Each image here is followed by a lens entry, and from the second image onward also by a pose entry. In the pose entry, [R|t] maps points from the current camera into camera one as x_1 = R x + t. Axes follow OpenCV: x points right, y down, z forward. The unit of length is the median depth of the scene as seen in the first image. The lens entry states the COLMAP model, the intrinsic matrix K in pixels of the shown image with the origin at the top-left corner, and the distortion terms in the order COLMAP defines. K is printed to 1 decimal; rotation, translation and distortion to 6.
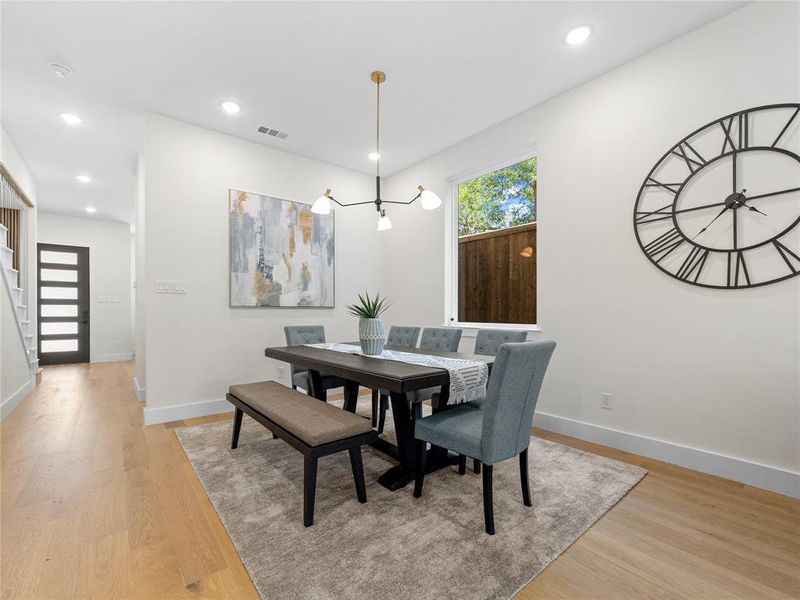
lens RADIAL K [[343.8, 0, 394.6], [0, 343.8, 313.5], [0, 0, 1]] dist [0.002202, 0.001386]
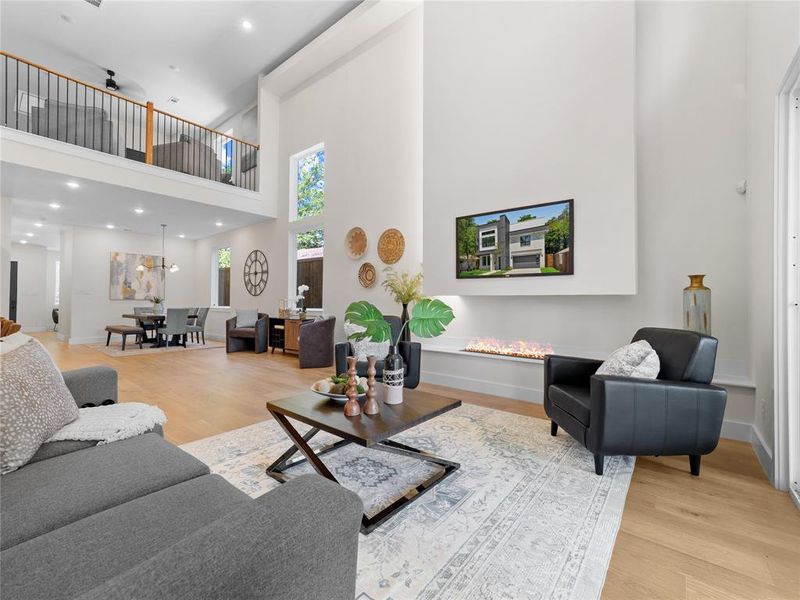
lens RADIAL K [[343.8, 0, 404.2], [0, 343.8, 295.9], [0, 0, 1]] dist [0.002202, 0.001386]
pose [[0.978959, 0.002967, 0.204036, 1.036999], [0.000446, 0.999861, -0.016680, -0.002962], [-0.204057, 0.016420, 0.978821, -1.771698]]
